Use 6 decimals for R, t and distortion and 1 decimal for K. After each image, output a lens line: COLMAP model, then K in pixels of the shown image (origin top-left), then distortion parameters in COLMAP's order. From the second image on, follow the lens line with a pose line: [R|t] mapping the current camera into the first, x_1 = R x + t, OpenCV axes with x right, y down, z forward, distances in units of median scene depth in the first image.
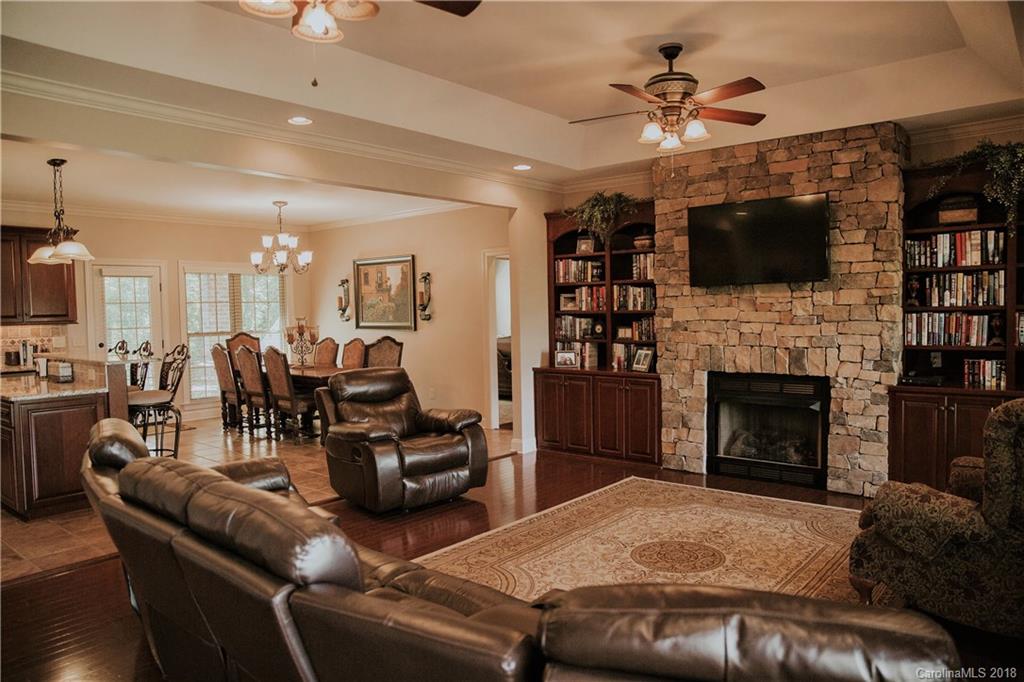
lens RADIAL K [[718.0, 0, 507.7], [0, 718.0, 343.5], [0, 0, 1]] dist [-0.017563, 0.011249]
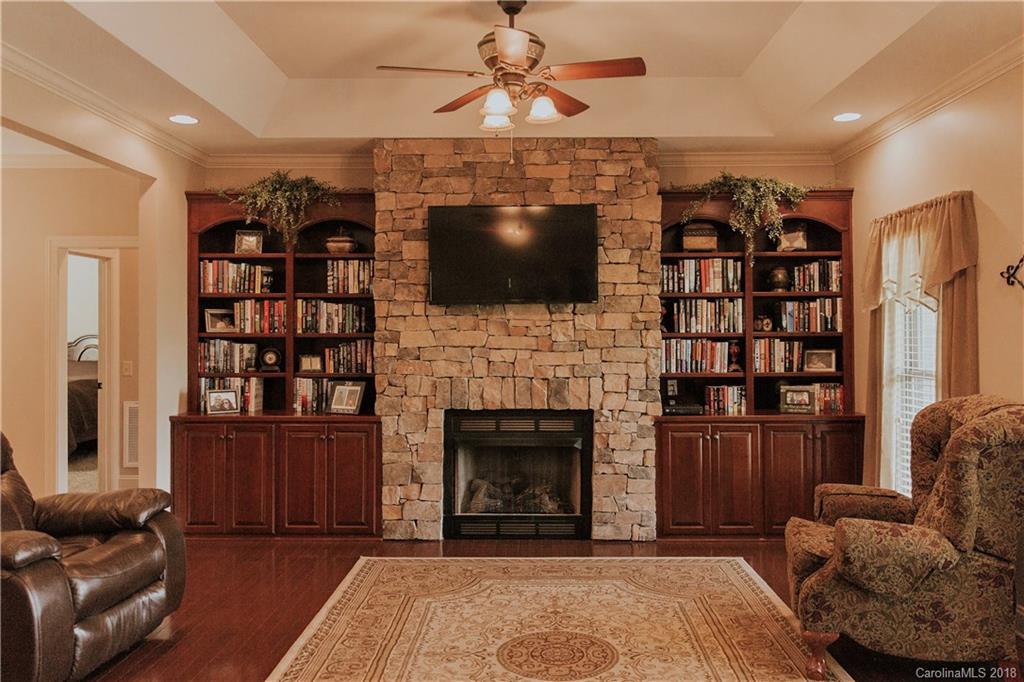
lens RADIAL K [[821.9, 0, 430.0], [0, 821.9, 326.4], [0, 0, 1]] dist [0.043229, -0.056006]
pose [[0.772873, 0.023248, 0.634135, -0.356701], [0.018993, 0.998033, -0.059737, 0.000166], [-0.634277, 0.058213, 0.770911, 0.324251]]
